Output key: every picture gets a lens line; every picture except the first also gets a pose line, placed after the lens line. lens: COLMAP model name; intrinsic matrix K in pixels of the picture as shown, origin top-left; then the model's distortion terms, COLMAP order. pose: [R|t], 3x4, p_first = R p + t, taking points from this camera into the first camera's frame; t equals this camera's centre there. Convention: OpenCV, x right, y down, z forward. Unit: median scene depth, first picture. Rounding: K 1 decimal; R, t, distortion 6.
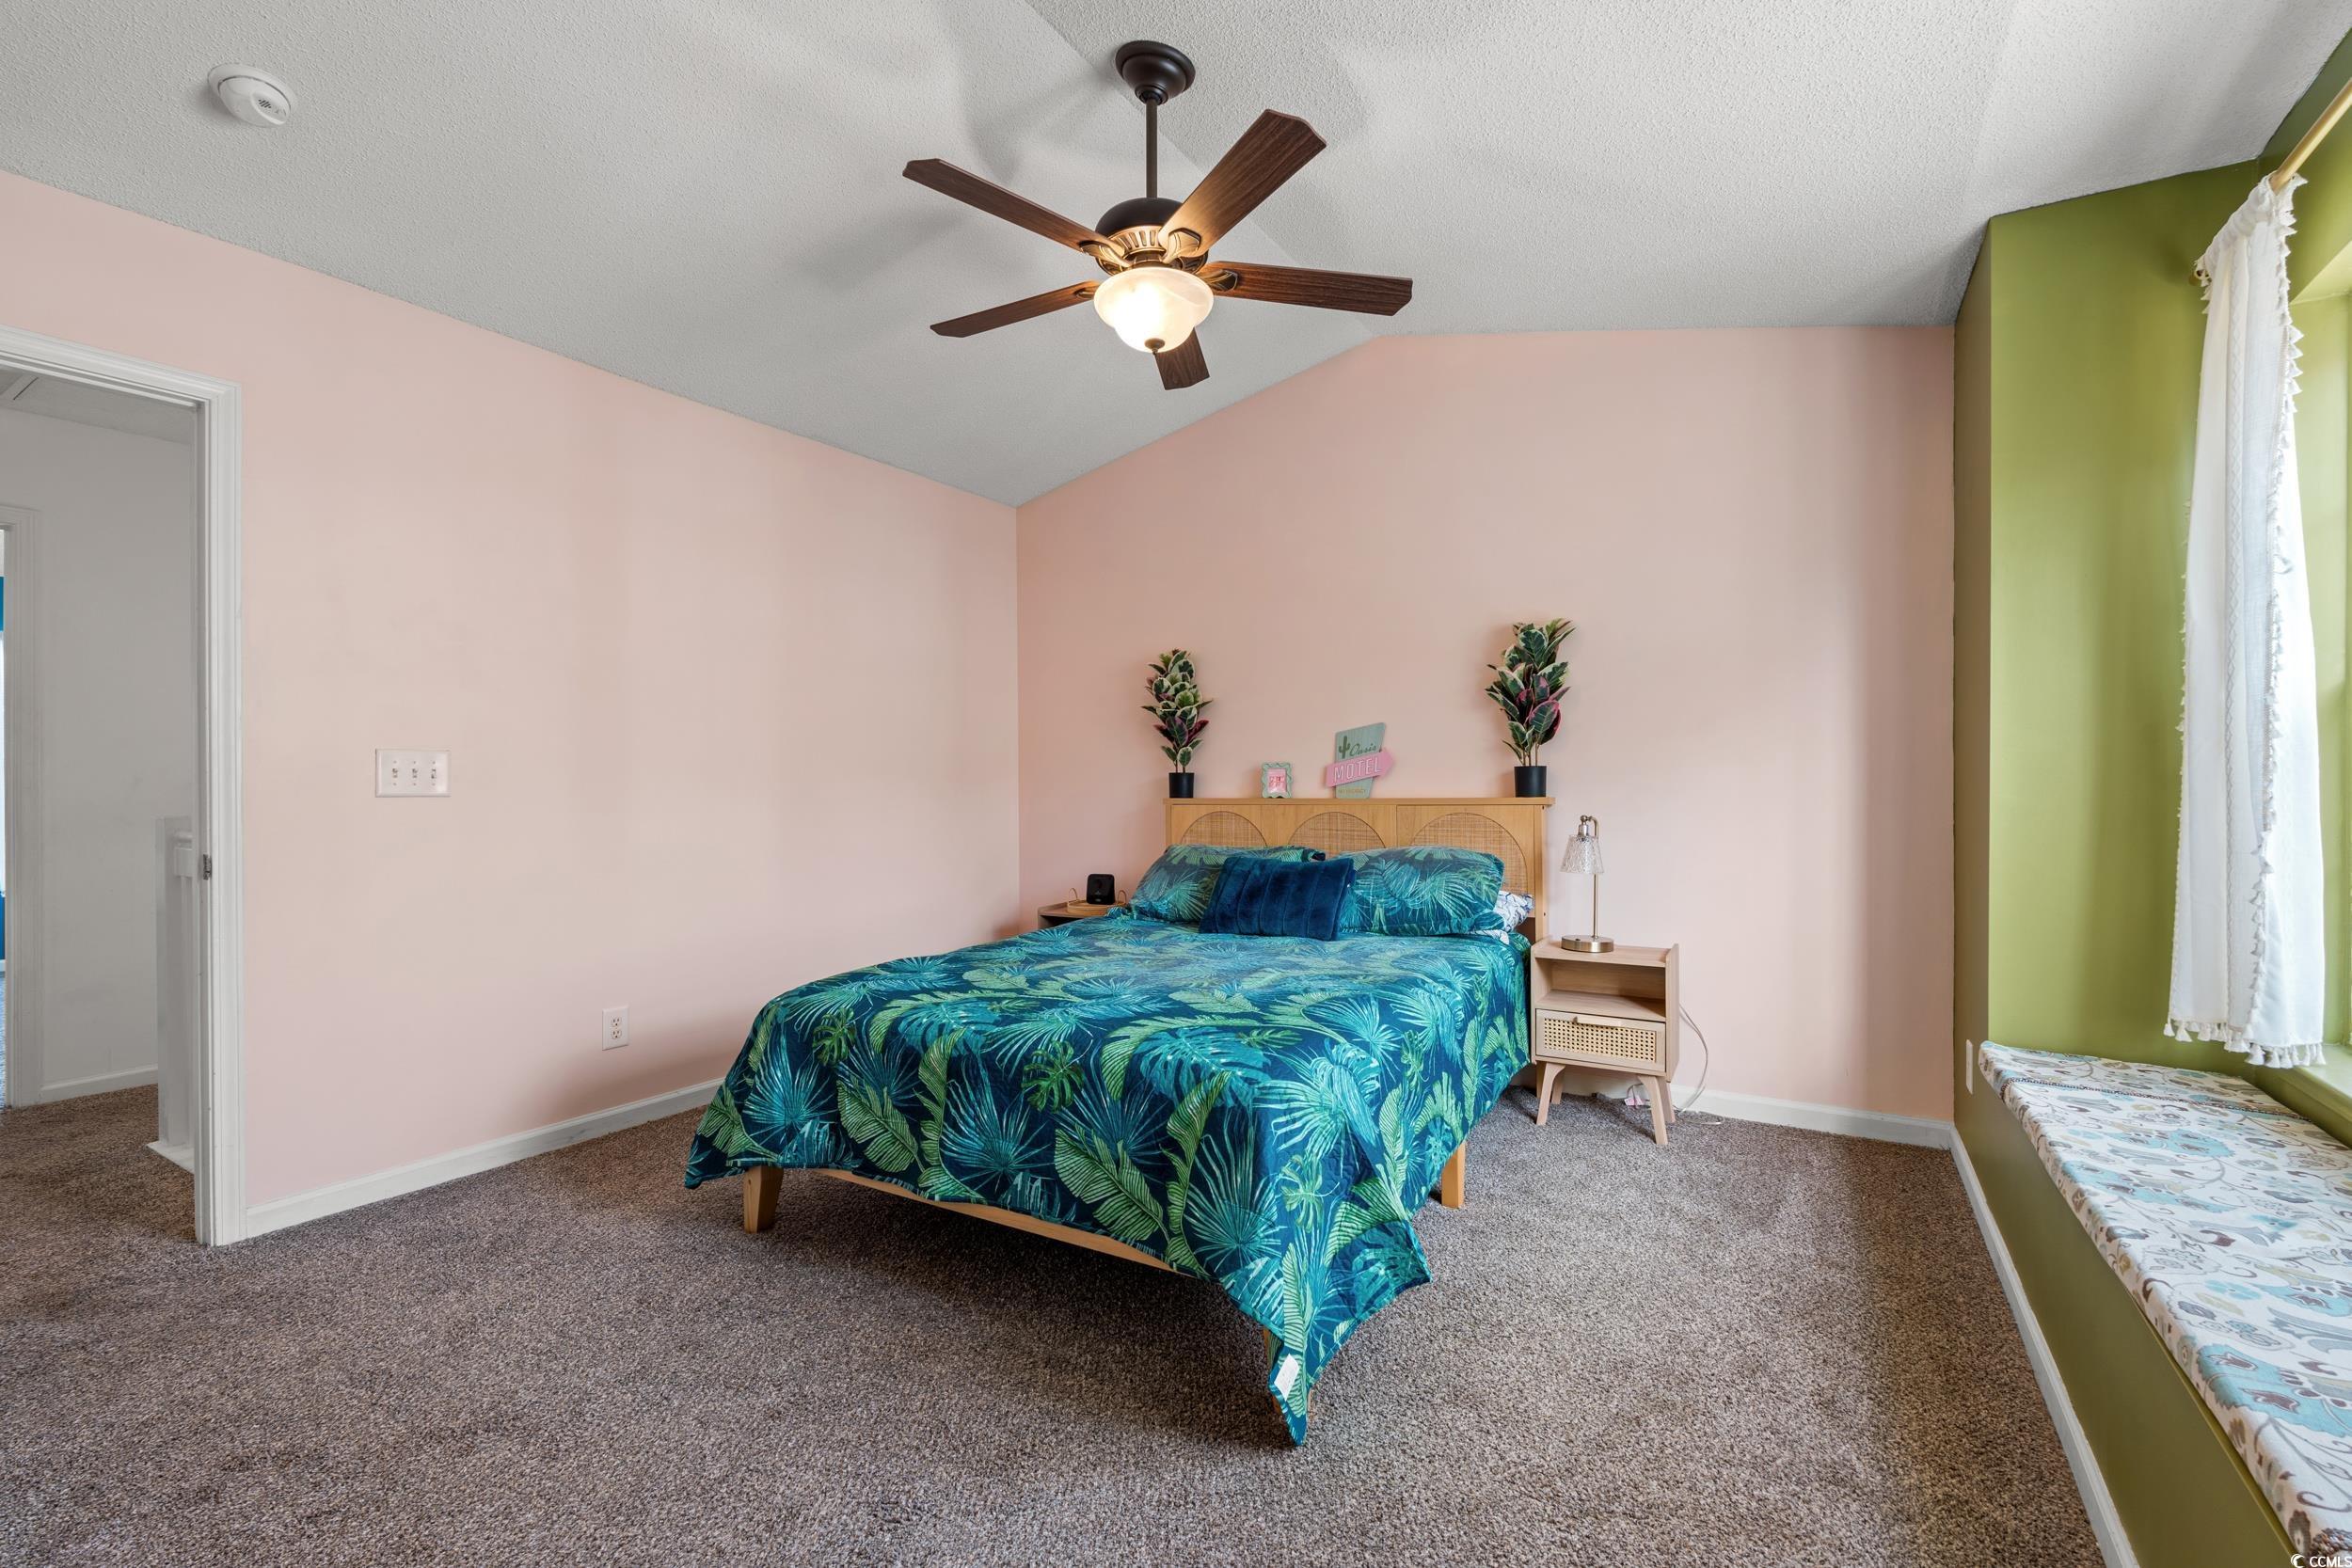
lens RADIAL K [[1034.9, 0, 1177.5], [0, 1034.9, 777.2], [0, 0, 1]] dist [-0.001446, 0.000948]
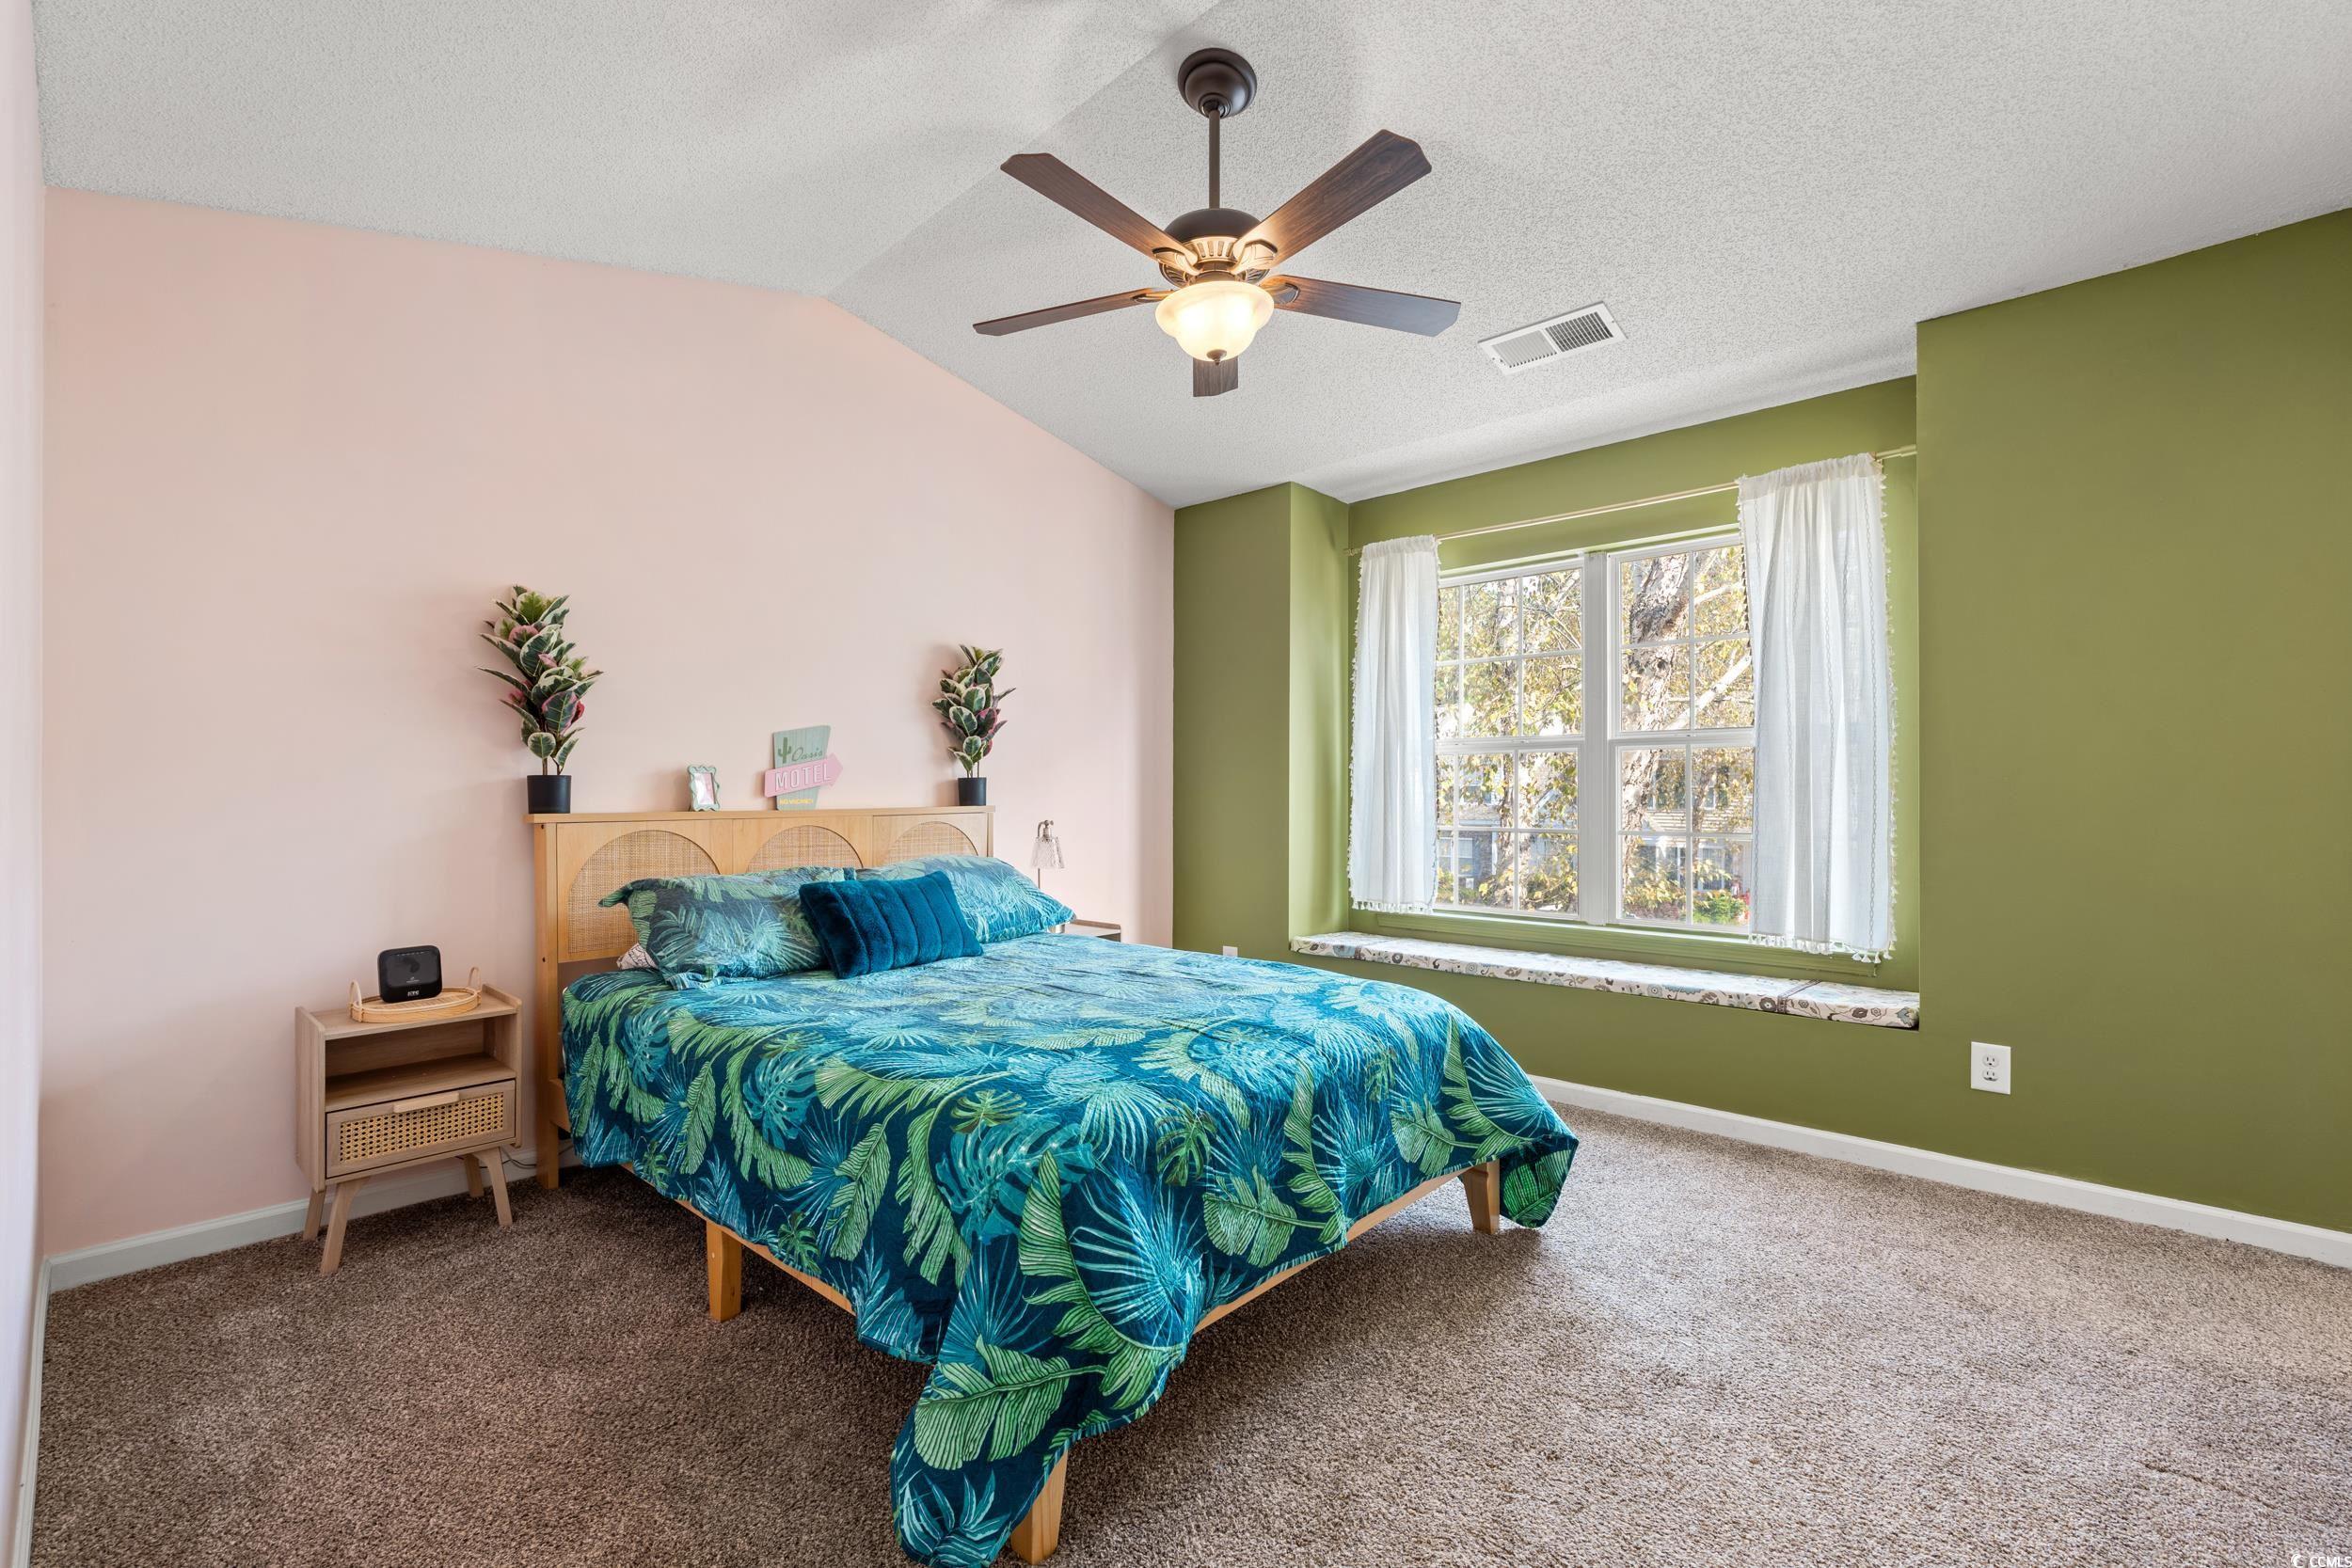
lens RADIAL K [[1034.9, 0, 1178.8], [0, 1034.9, 800.3], [0, 0, 1]] dist [-0.001446, 0.000948]
pose [[0.181492, 0.000104, 0.983392, -0.699926], [-0.006930, 0.999975, 0.001173, 0.010715], [-0.983368, -0.007028, 0.181488, 0.593795]]
